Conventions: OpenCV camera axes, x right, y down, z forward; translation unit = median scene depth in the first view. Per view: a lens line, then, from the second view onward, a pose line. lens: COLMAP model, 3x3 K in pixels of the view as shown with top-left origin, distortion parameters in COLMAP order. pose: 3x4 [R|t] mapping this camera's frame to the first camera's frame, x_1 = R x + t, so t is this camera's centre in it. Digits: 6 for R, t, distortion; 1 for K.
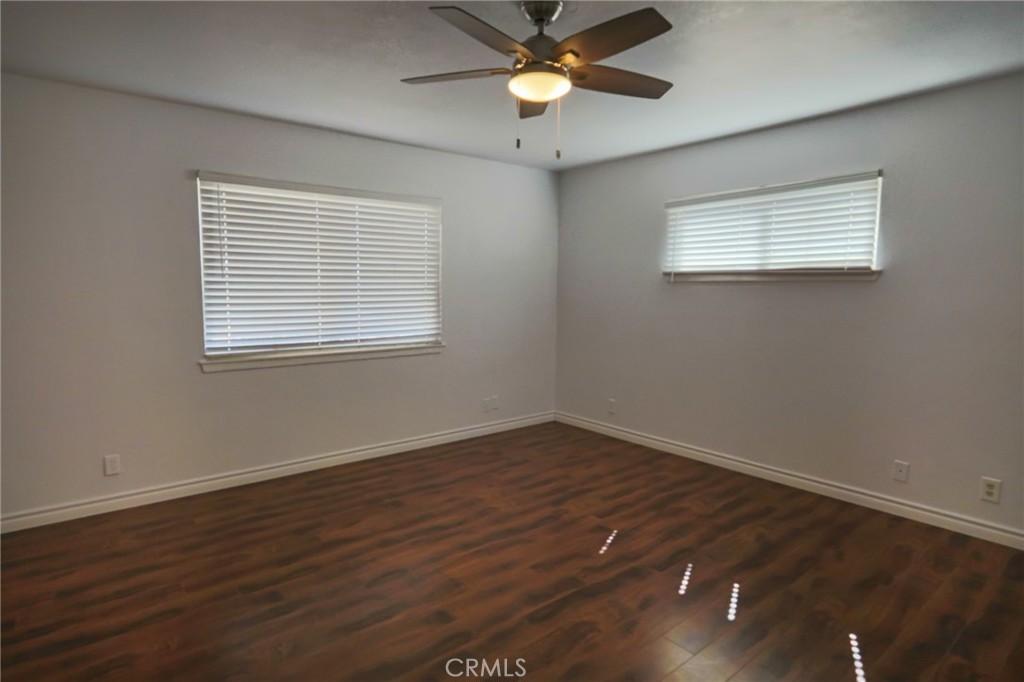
lens RADIAL K [[551.9, 0, 512.0], [0, 551.9, 341.0], [0, 0, 1]] dist [0.000343, 0.000060]
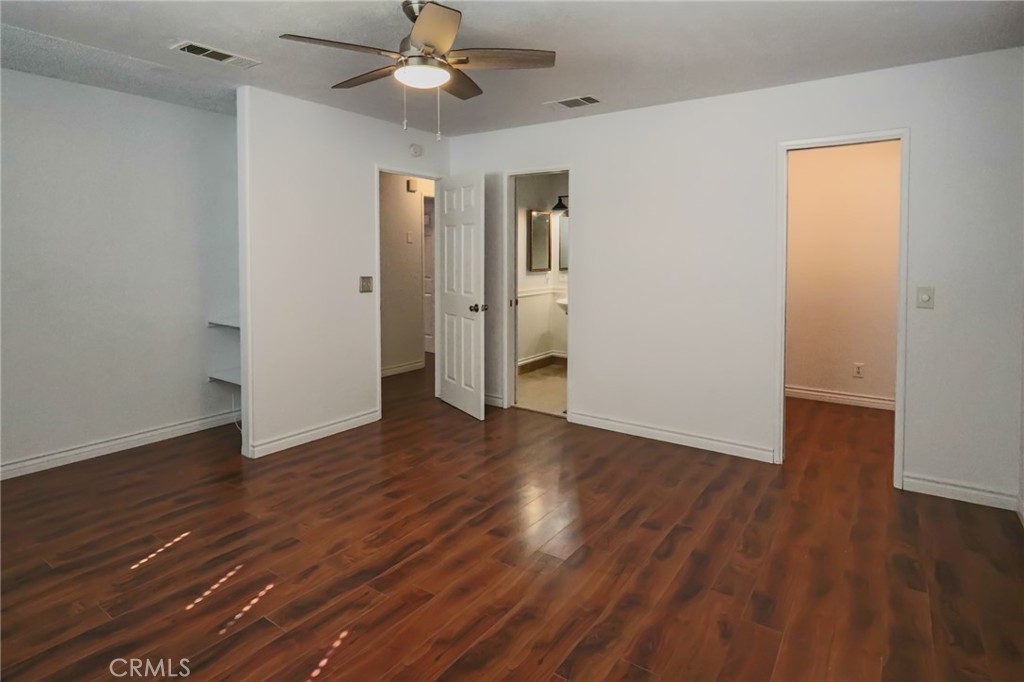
lens RADIAL K [[529.0, 0, 512.0], [0, 529.0, 341.0], [0, 0, 1]] dist [0.001558, 0.000104]
pose [[-0.962229, 0.029145, -0.270678, 0.129753], [-0.041739, 0.966705, 0.252465, -0.170312], [0.269024, 0.254227, -0.928975, 1.774721]]
